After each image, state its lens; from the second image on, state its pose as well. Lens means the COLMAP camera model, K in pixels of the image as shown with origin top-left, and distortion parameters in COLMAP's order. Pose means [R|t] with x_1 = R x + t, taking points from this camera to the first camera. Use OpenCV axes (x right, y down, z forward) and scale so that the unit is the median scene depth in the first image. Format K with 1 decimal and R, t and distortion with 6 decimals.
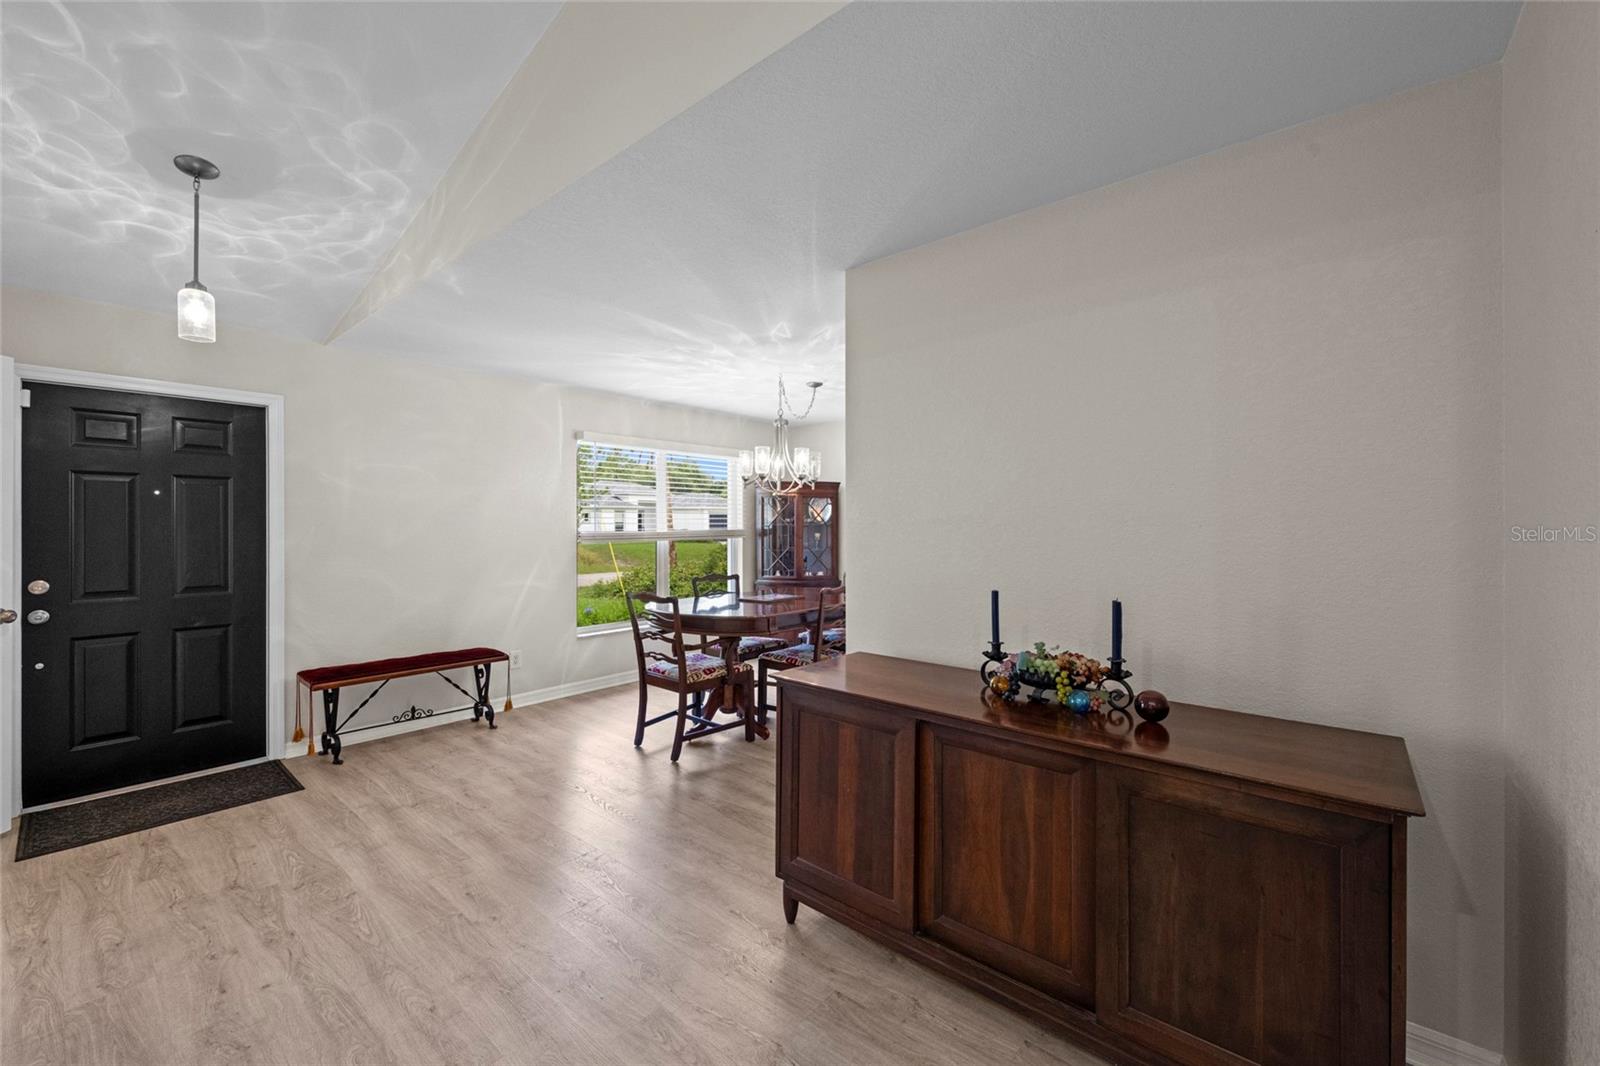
lens RADIAL K [[633.1, 0, 795.4], [0, 633.1, 522.4], [0, 0, 1]] dist [0.000231, -0.000569]
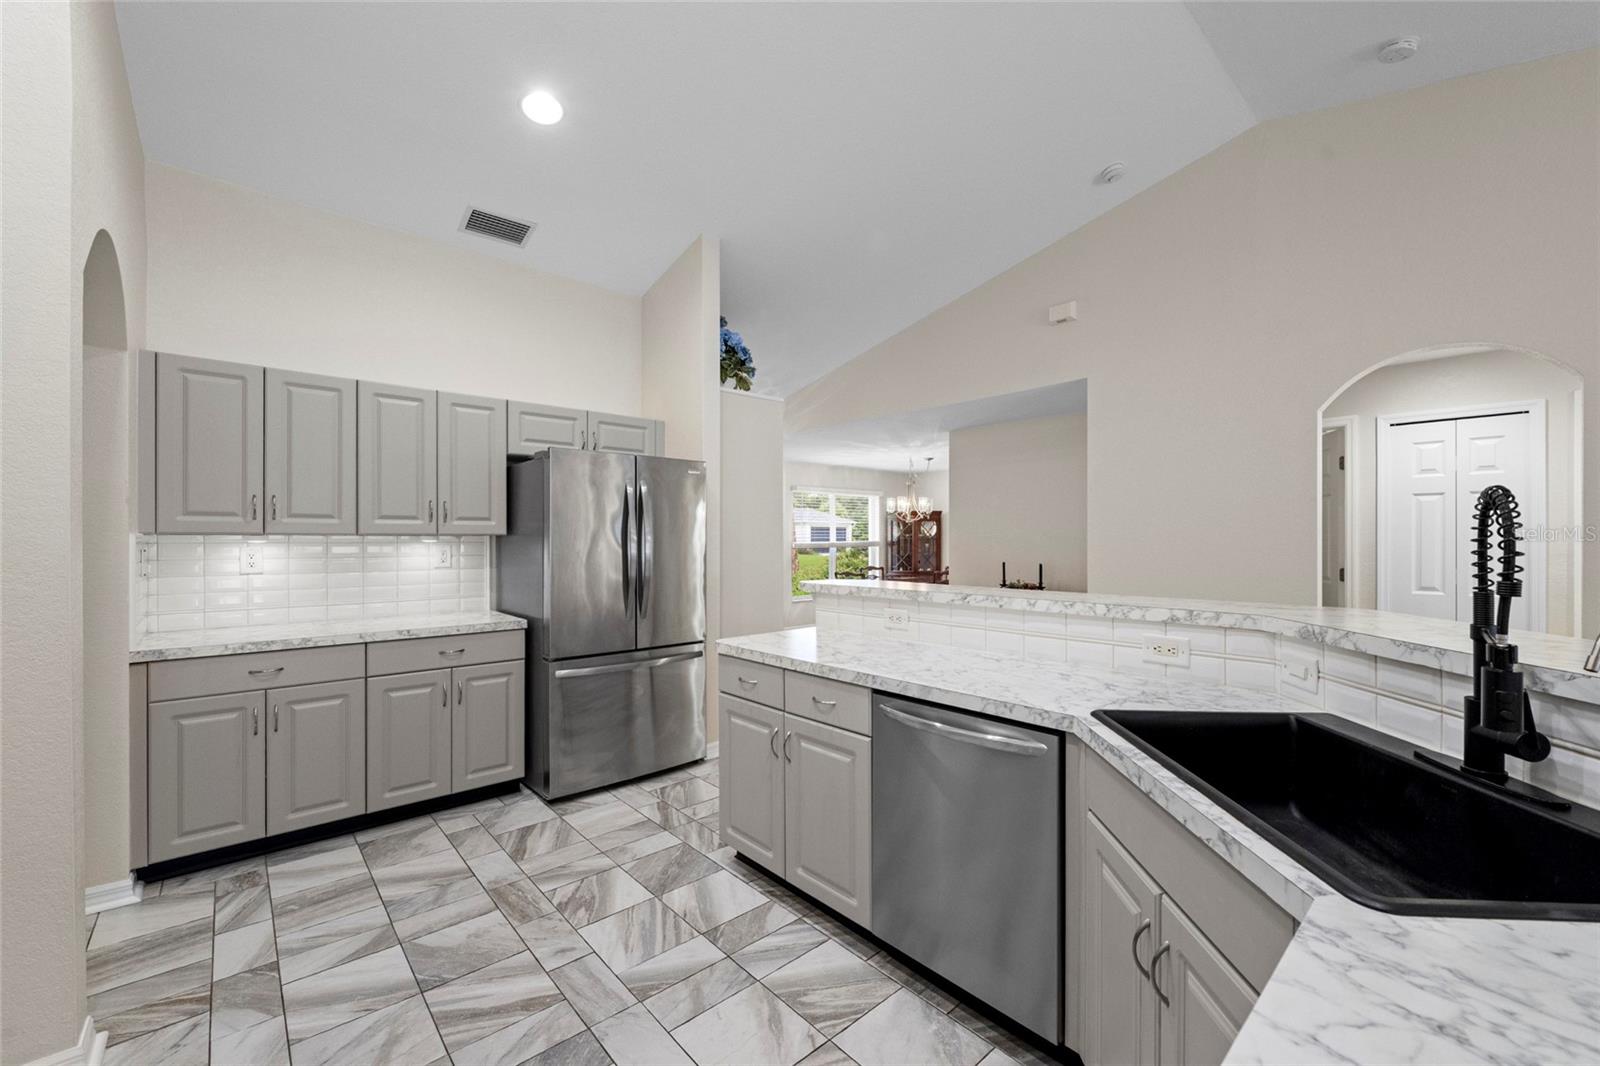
lens RADIAL K [[633.1, 0, 795.8], [0, 633.1, 539.5], [0, 0, 1]] dist [0.000231, -0.000569]
pose [[0.990832, 0.001843, -0.135085, -0.088842], [-0.000672, 0.999962, 0.008714, -0.008078], [0.135096, -0.008543, 0.990796, -0.699844]]
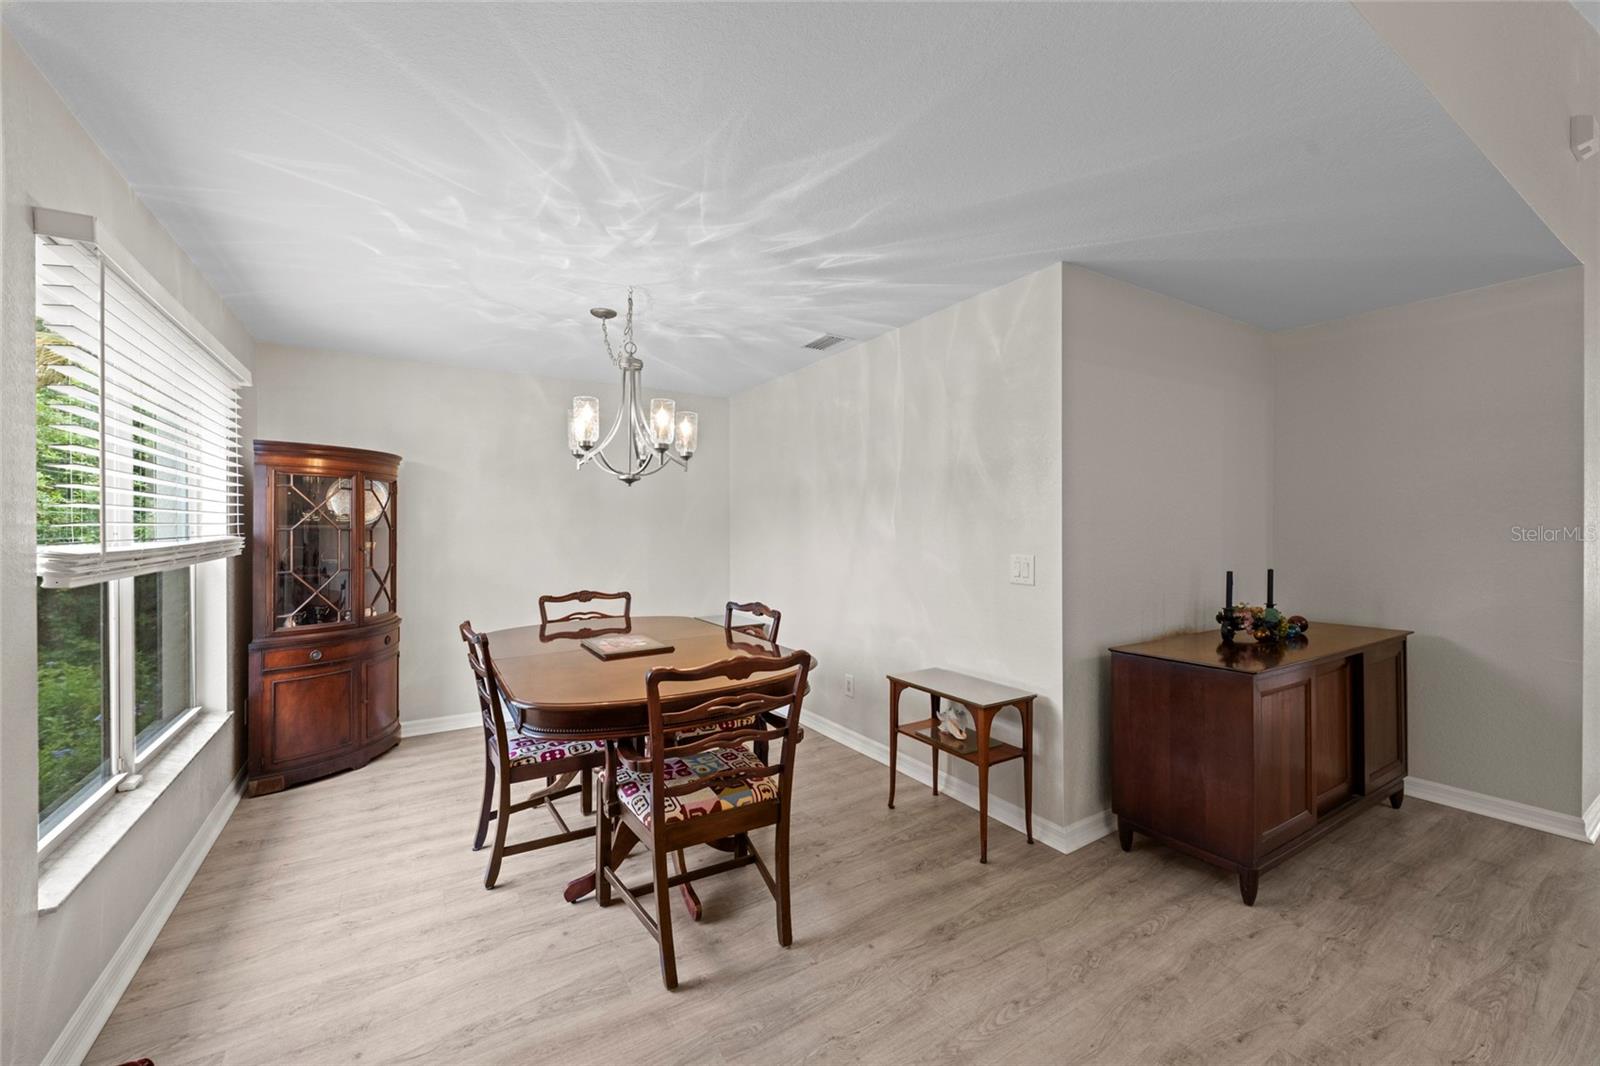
lens RADIAL K [[633.1, 0, 797.3], [0, 633.1, 527.9], [0, 0, 1]] dist [0.000231, -0.000569]
pose [[0.303034, -0.004829, 0.952967, -0.474215], [0.000147, 0.999987, 0.005020, 0.001406], [-0.952980, -0.001381, 0.303031, 0.537705]]
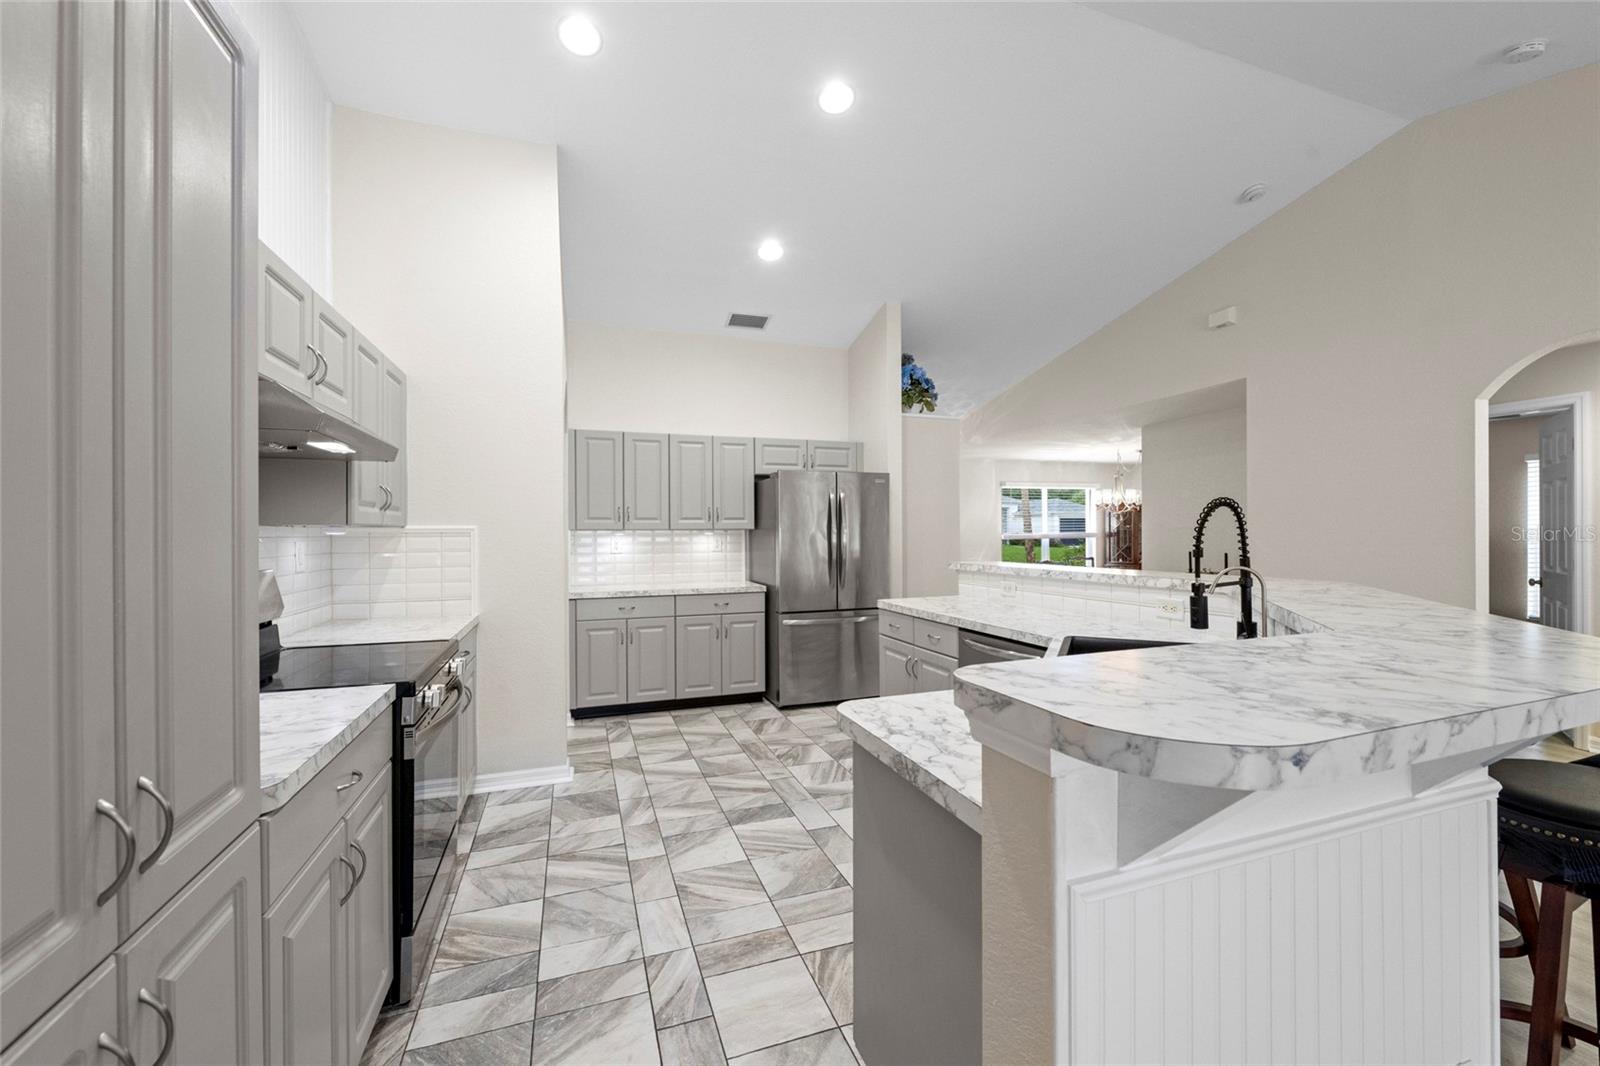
lens RADIAL K [[633.1, 0, 806.4], [0, 633.1, 534.1], [0, 0, 1]] dist [0.000231, -0.000569]
pose [[0.870537, -0.003029, -0.492093, 0.080419], [0.008875, 0.999915, 0.009546, -0.008026], [0.492022, -0.012677, 0.870490, -0.905685]]
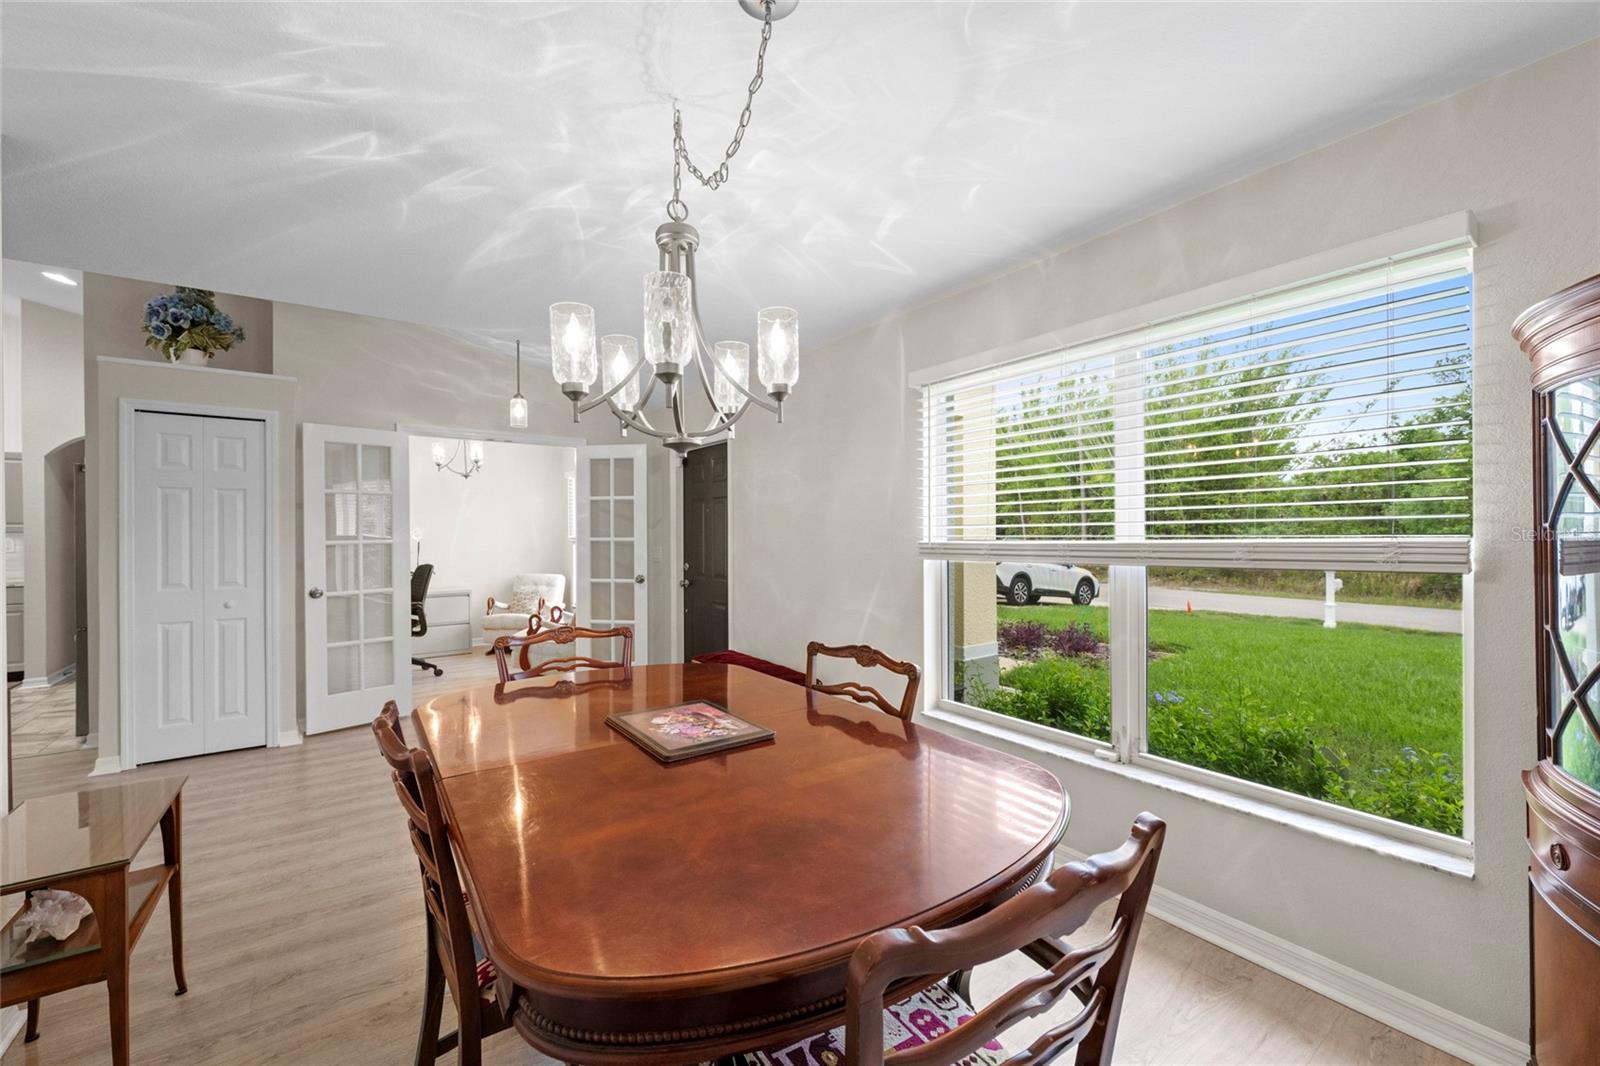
lens RADIAL K [[633.1, 0, 797.2], [0, 633.1, 534.4], [0, 0, 1]] dist [0.000231, -0.000569]
pose [[-0.237555, 0.006077, -0.971355, 0.250441], [0.011751, 0.999925, 0.003382, 0.004759], [0.971303, -0.010611, -0.237609, 0.946635]]
